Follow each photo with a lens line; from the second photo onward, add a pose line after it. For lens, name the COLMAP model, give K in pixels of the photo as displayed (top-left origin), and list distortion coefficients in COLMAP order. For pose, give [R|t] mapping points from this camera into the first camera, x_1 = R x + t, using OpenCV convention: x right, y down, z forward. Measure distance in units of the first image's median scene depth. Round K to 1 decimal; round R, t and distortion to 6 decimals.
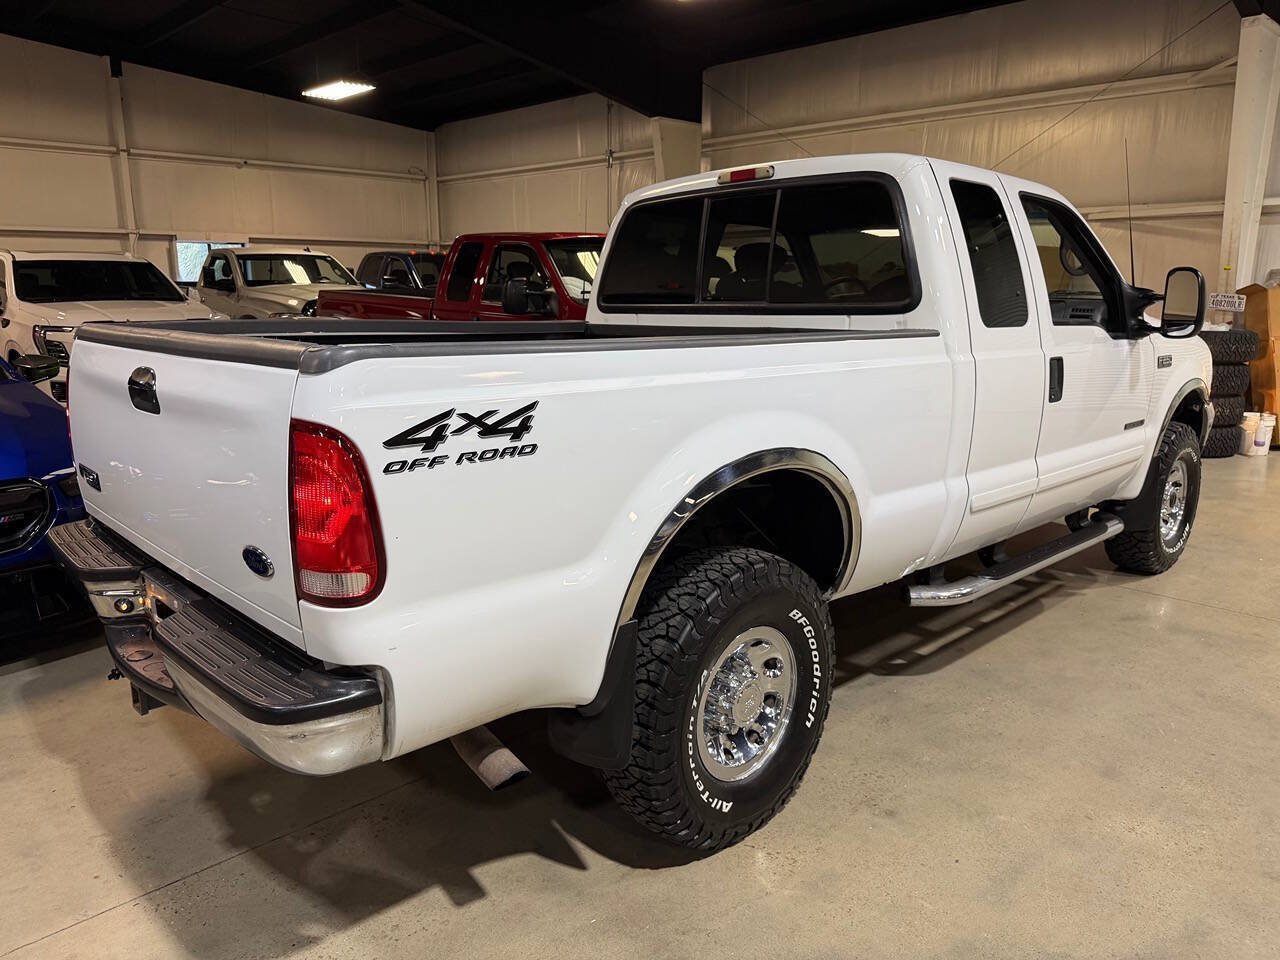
lens RADIAL K [[922.4, 0, 640.0], [0, 922.4, 480.0], [0, 0, 1]] dist [0.030256, -0.001804]
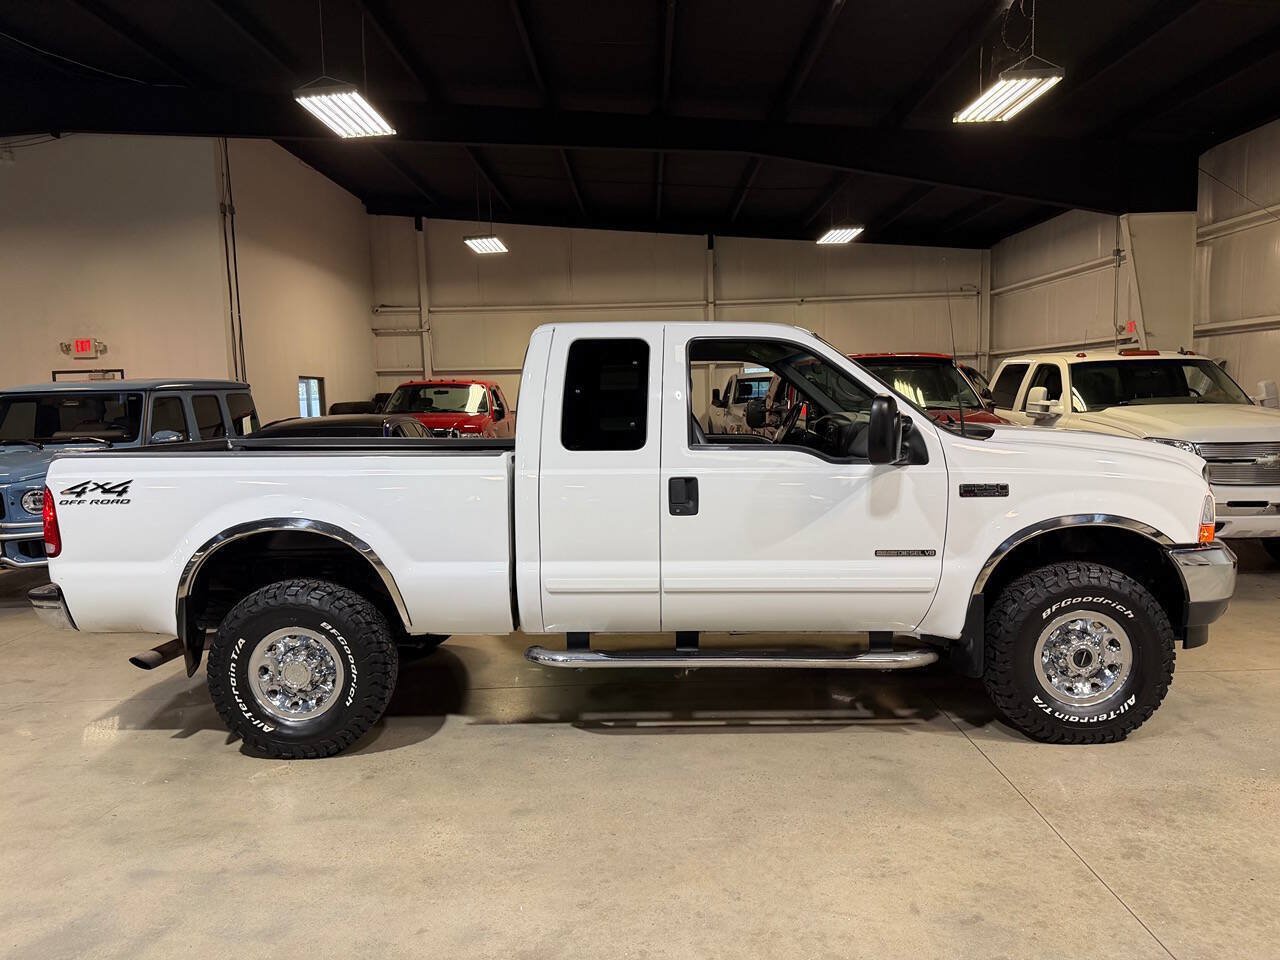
lens RADIAL K [[894.9, 0, 637.6], [0, 894.9, 489.2], [0, 0, 1]] dist [0.047648, -0.063104]
pose [[0.707245, 0.055420, -0.704793, 1.554864], [-0.122820, 0.991395, -0.045291, -0.079532], [0.696218, 0.118595, 0.707966, 0.235727]]
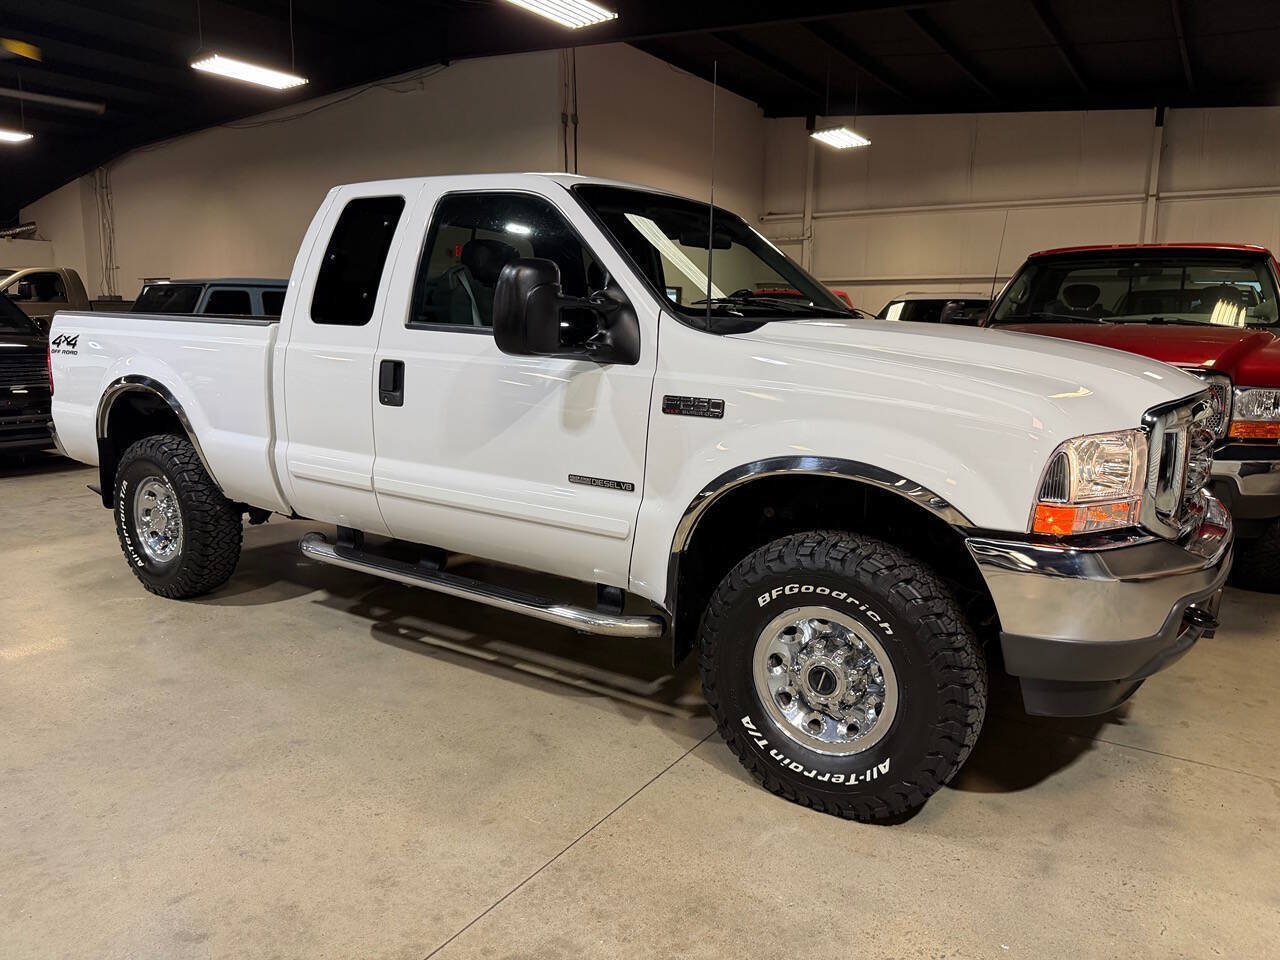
lens RADIAL K [[897.2, 0, 639.3], [0, 897.2, 476.5], [0, 0, 1]] dist [0.035698, -0.046432]
pose [[0.210867, 0.170292, -0.962567, 1.881214], [-0.216759, 0.968340, 0.123829, -0.246184], [0.953179, 0.182533, 0.241103, 1.369439]]
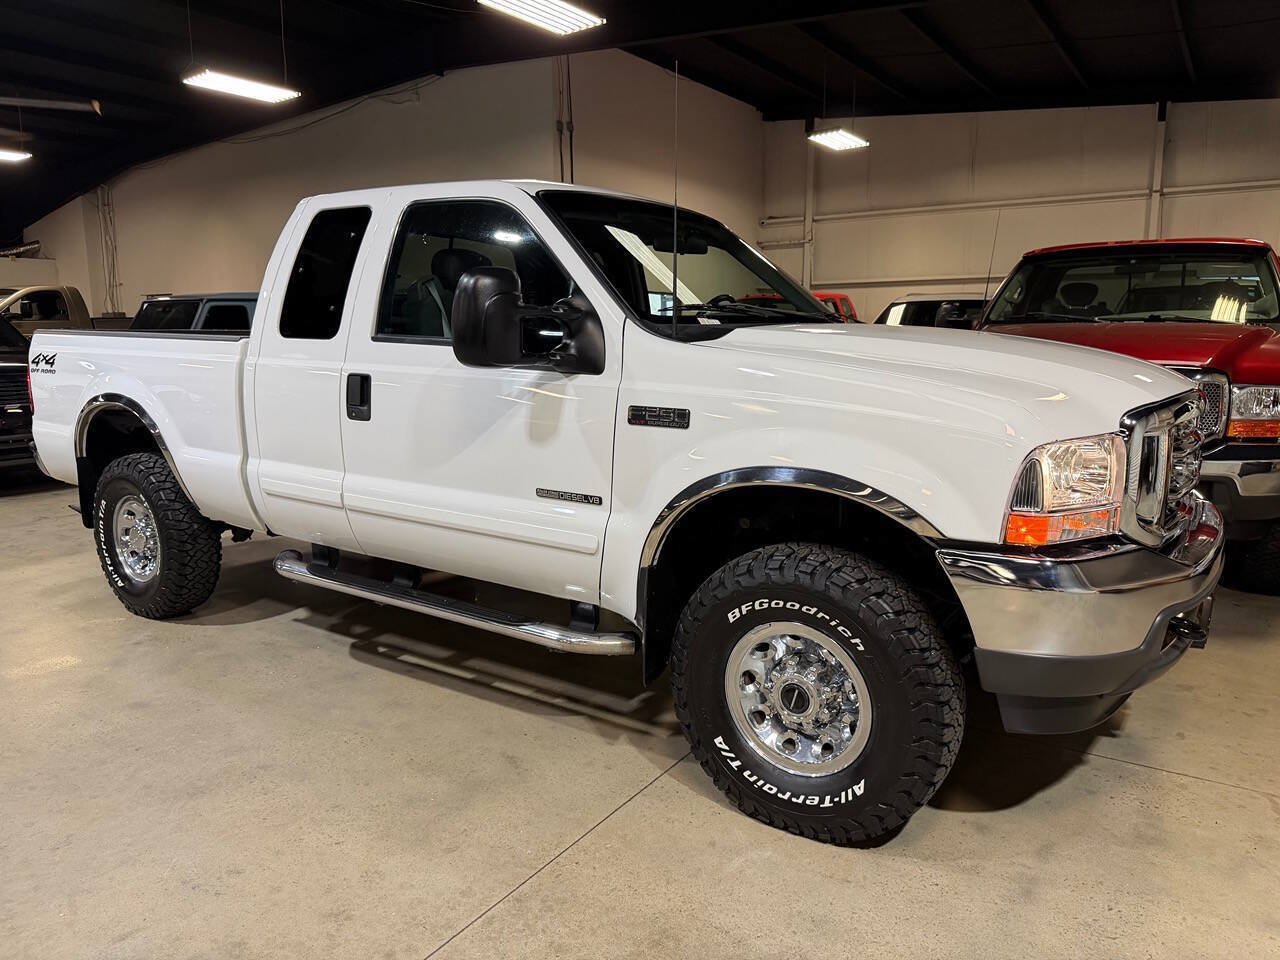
lens RADIAL K [[897.7, 0, 640.0], [0, 897.7, 480.0], [0, 0, 1]] dist [0.032475, -0.041645]
pose [[0.202383, 0.163486, -0.965564, 1.860639], [-0.198857, 0.972286, 0.122944, -0.259660], [0.958904, 0.167127, 0.229285, 1.423288]]
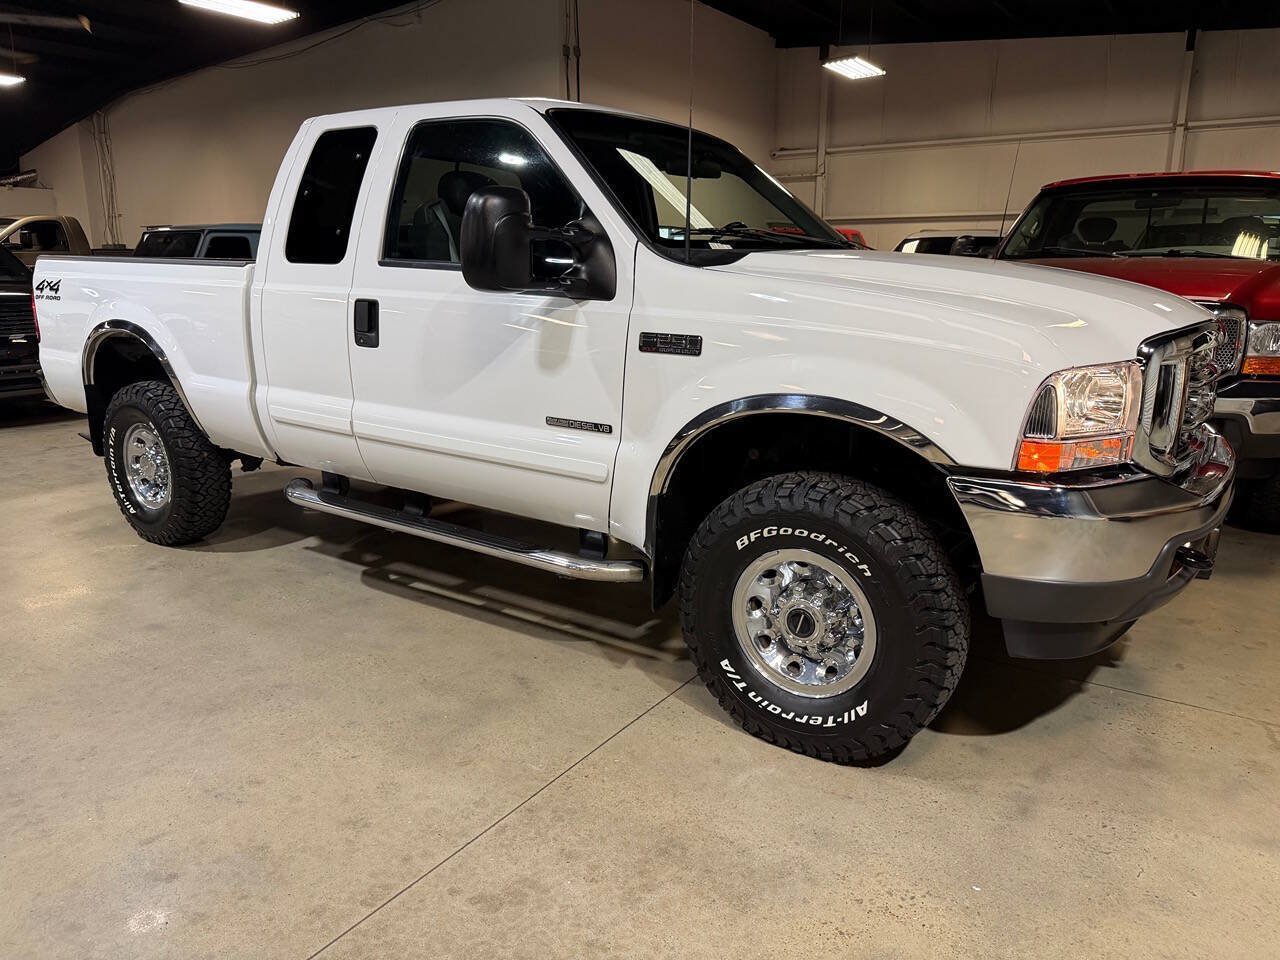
lens RADIAL K [[894.9, 0, 637.6], [0, 894.9, 489.2], [0, 0, 1]] dist [0.047648, -0.063104]
pose [[0.193751, 0.237558, -0.951854, 1.862875], [-0.206999, 0.958295, 0.197030, -0.243057], [0.958964, 0.158858, 0.234845, 1.419189]]
